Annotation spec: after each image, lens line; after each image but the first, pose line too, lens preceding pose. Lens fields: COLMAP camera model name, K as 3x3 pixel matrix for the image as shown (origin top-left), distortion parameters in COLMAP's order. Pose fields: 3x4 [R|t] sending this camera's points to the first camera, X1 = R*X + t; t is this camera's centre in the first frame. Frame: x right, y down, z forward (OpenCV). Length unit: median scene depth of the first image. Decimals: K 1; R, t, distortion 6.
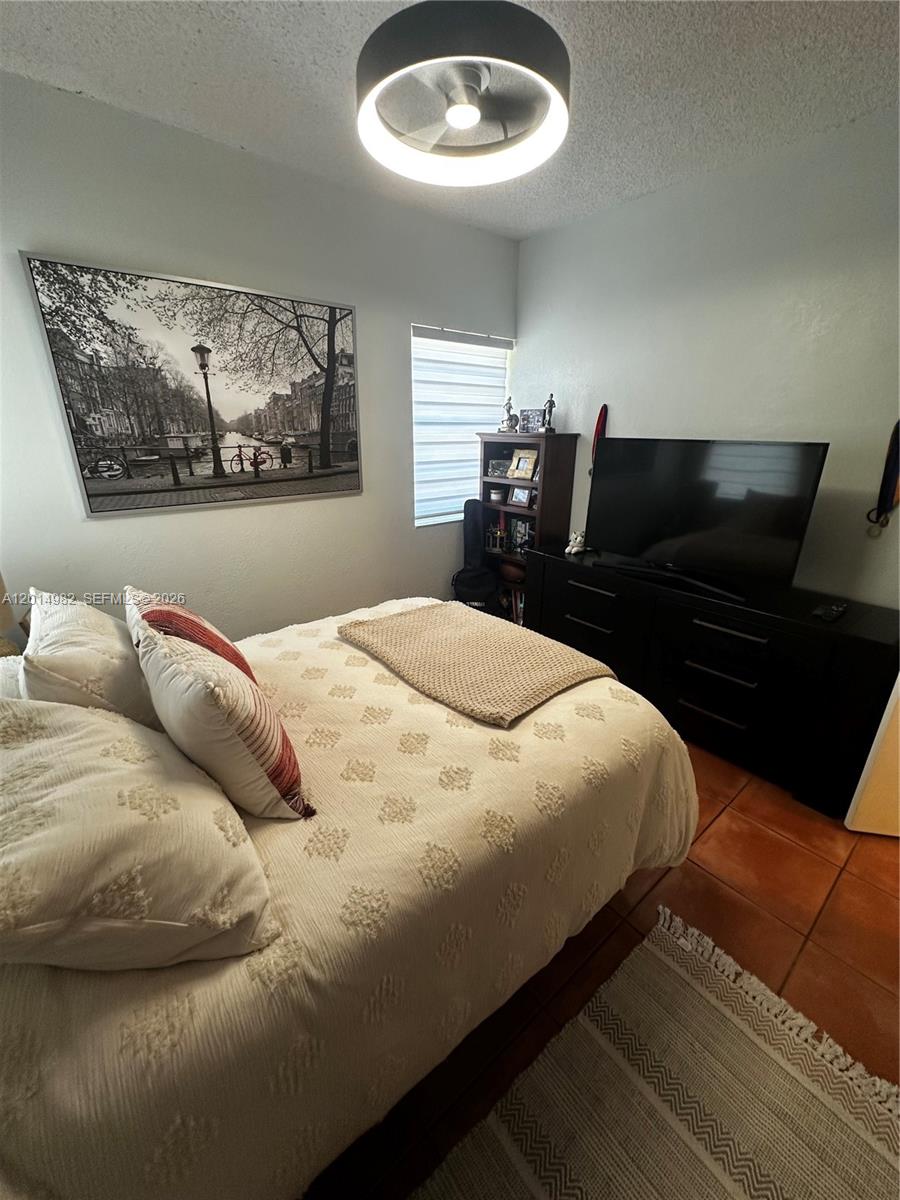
lens RADIAL K [[477.6, 0, 456.3], [0, 477.6, 593.5], [0, 0, 1]] dist [-0.002142, 0.000844]
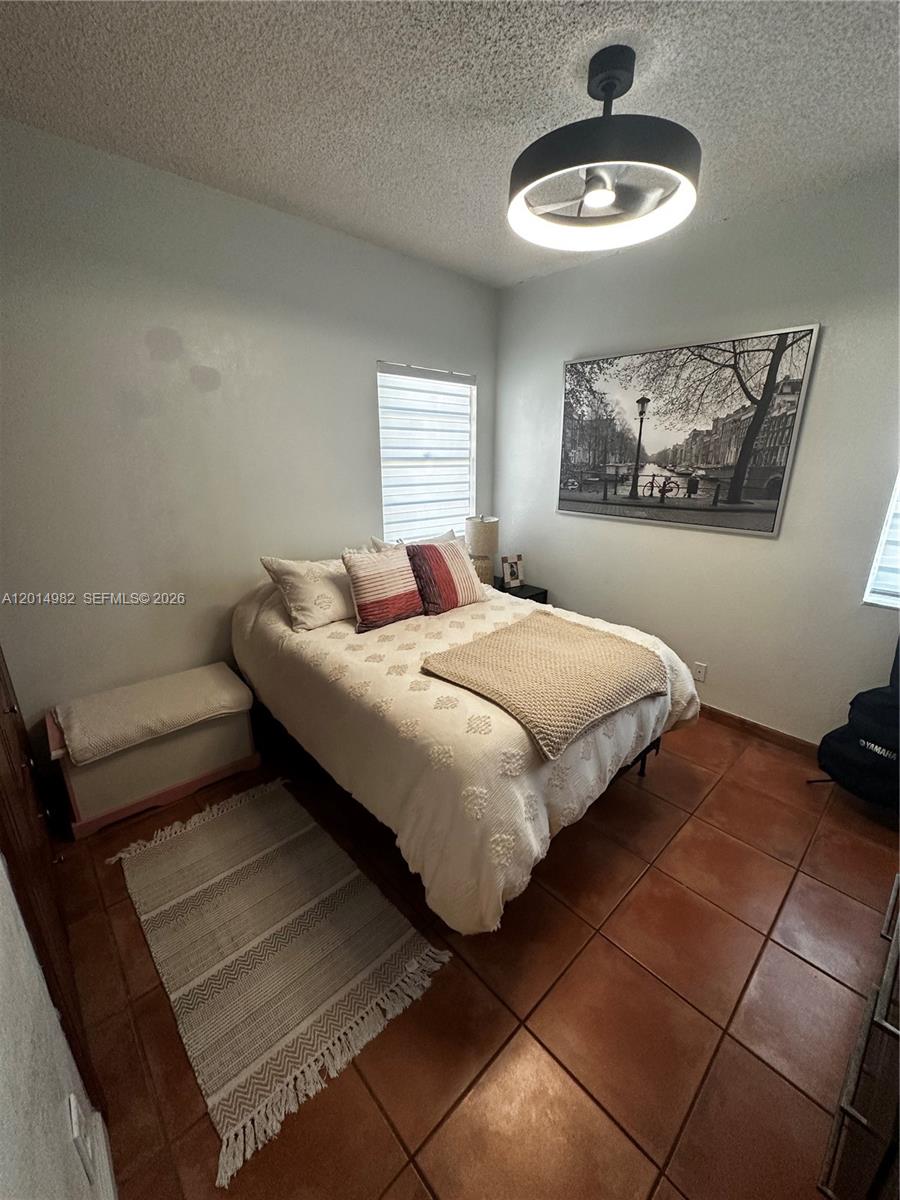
lens RADIAL K [[477.6, 0, 459.3], [0, 477.6, 603.4], [0, 0, 1]] dist [-0.002142, 0.000844]
pose [[0.078472, 0.306068, -0.948770, 0.789062], [-0.332085, 0.905376, 0.264602, -0.179214], [0.939980, 0.294309, 0.172687, 0.443460]]
